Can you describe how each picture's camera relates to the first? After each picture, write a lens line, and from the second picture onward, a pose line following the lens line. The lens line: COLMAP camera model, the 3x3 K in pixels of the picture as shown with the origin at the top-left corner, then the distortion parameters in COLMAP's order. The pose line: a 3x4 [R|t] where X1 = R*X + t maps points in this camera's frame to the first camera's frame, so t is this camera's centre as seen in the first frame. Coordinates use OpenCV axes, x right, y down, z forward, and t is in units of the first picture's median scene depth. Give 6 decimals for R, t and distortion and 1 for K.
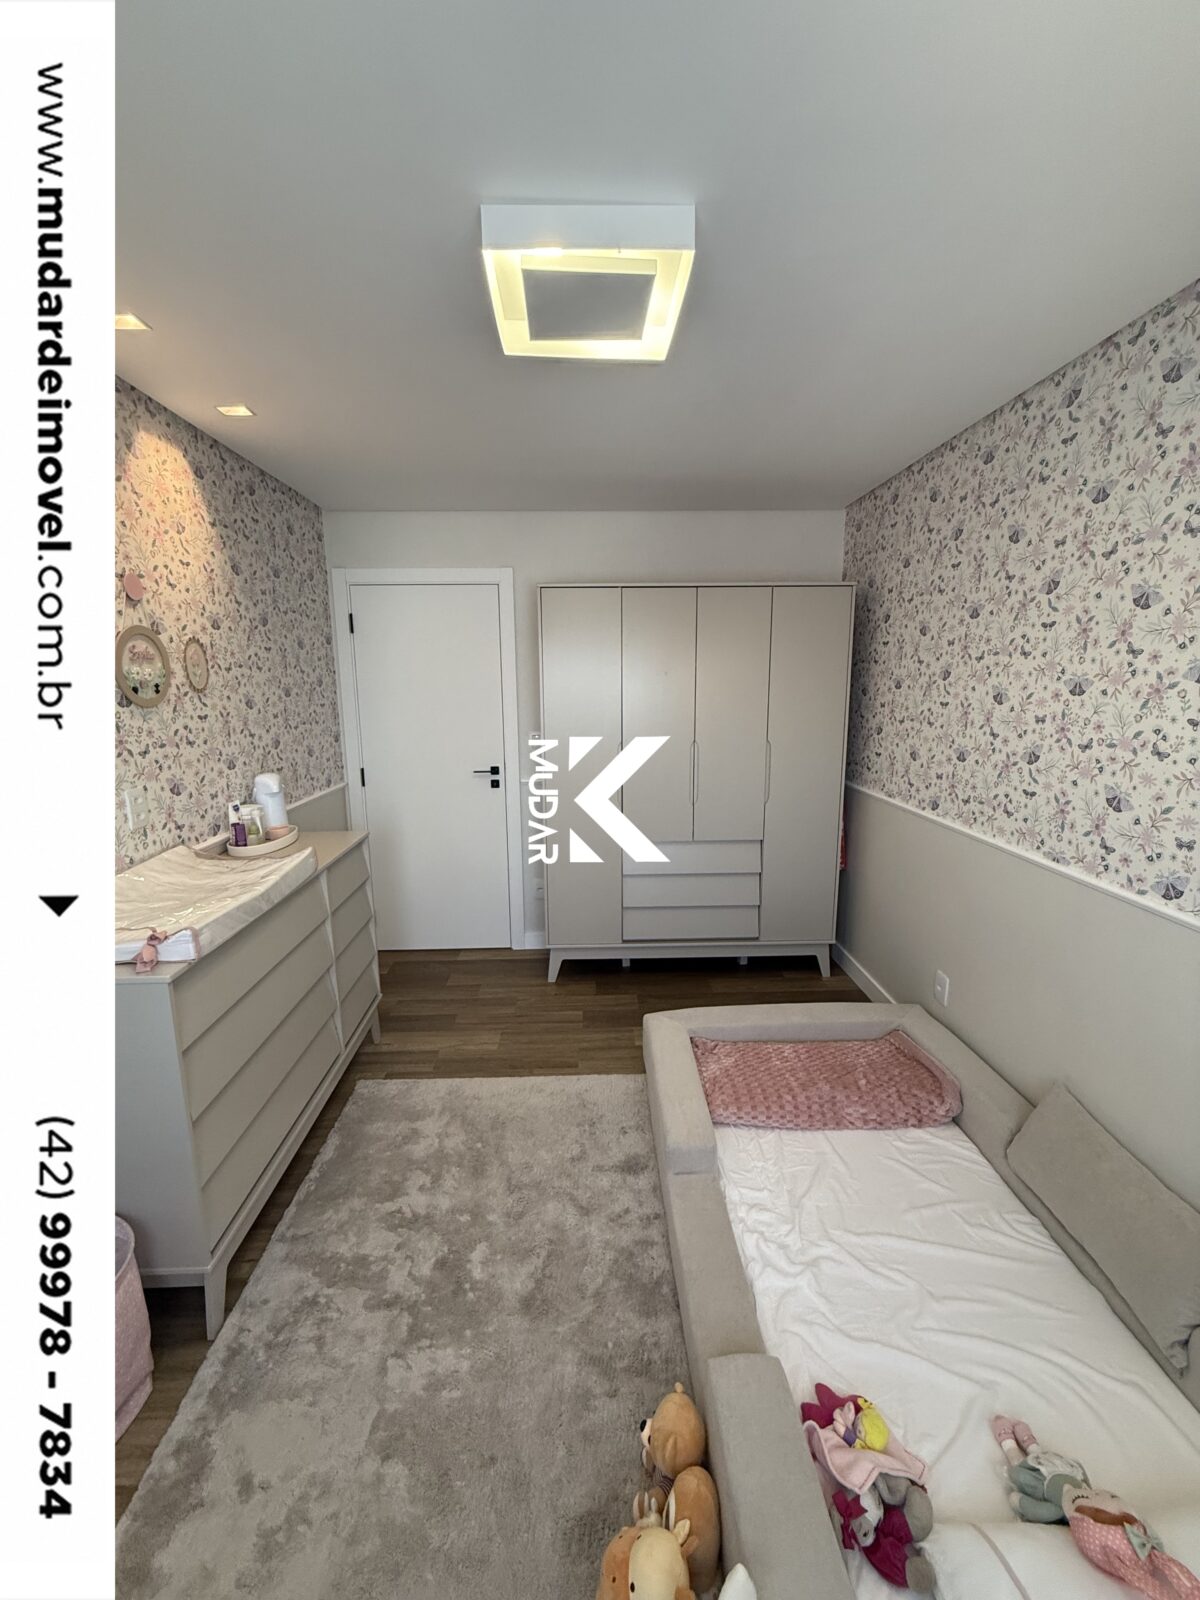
lens RADIAL K [[639.1, 0, 599.6], [0, 639.1, 797.1], [0, 0, 1]] dist [0.002754, 0.000354]
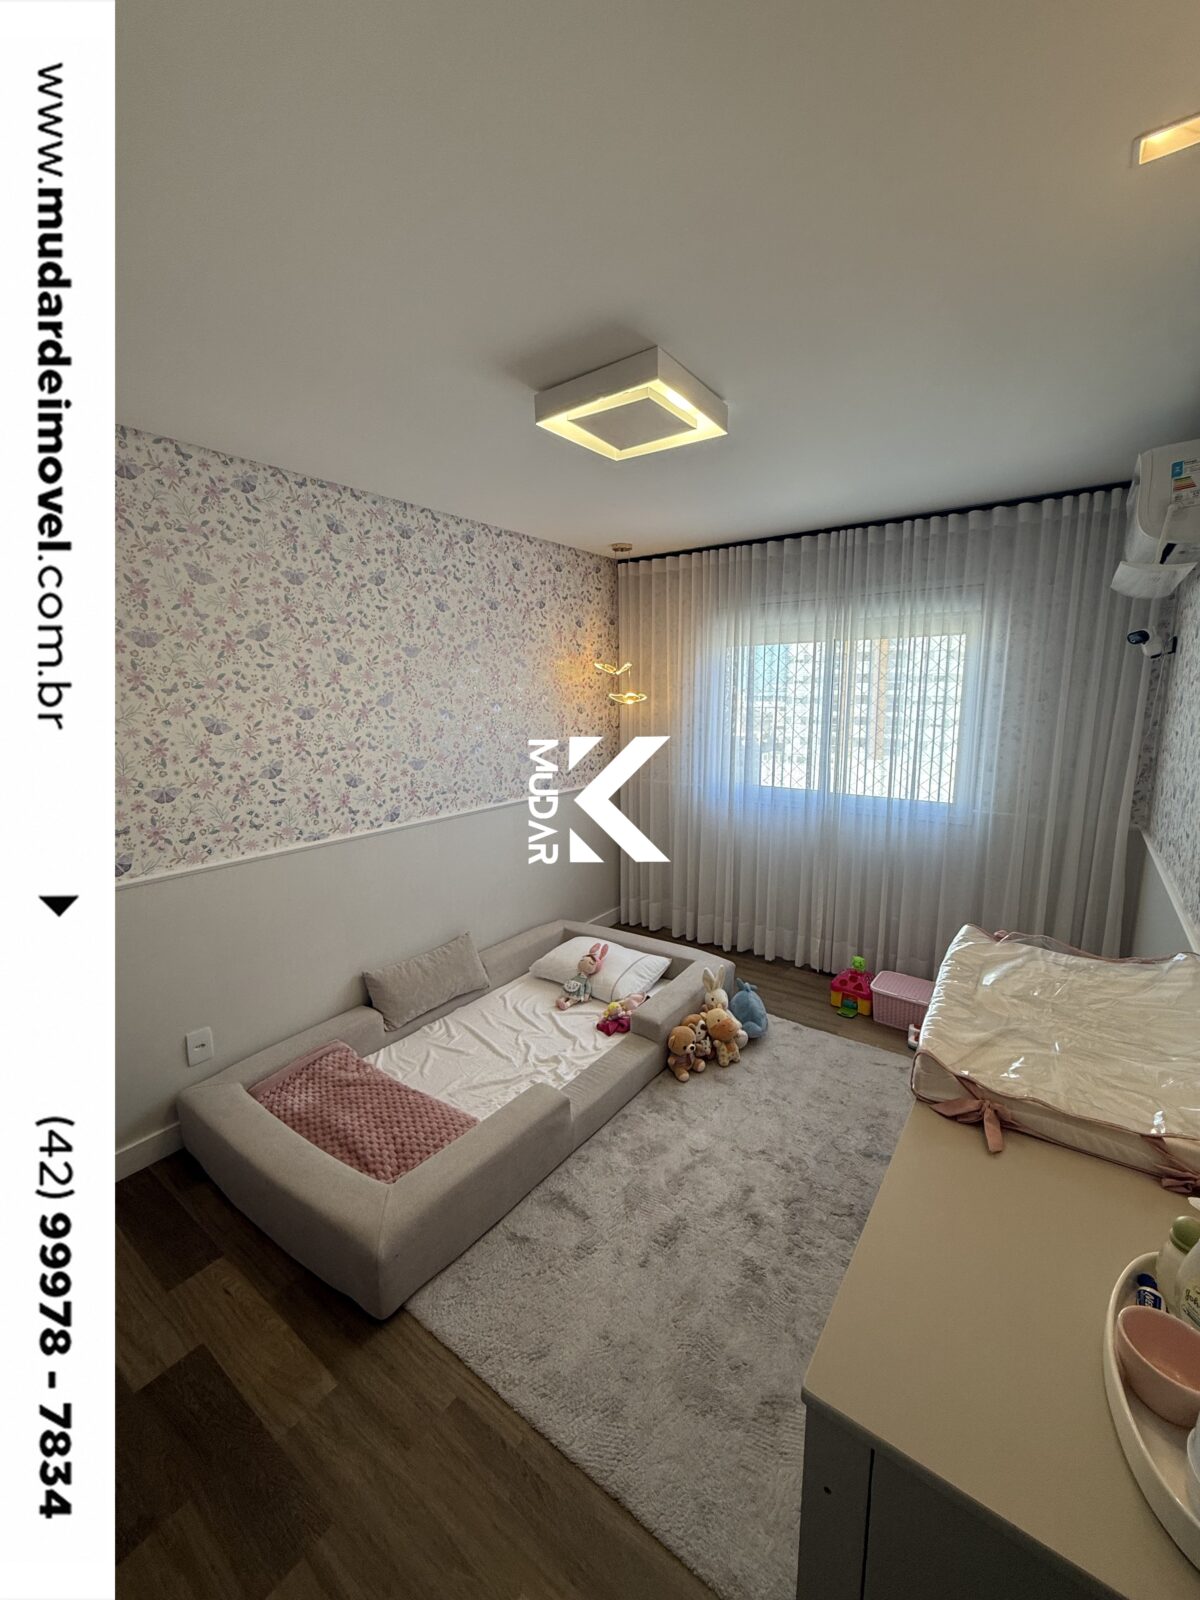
lens RADIAL K [[639.1, 0, 596.9], [0, 639.1, 799.7], [0, 0, 1]] dist [0.002754, 0.000354]
pose [[-0.782726, -0.091359, 0.615624, -0.640193], [0.130354, 0.943161, 0.305703, -0.345023], [-0.608562, 0.319531, -0.726328, 1.718872]]
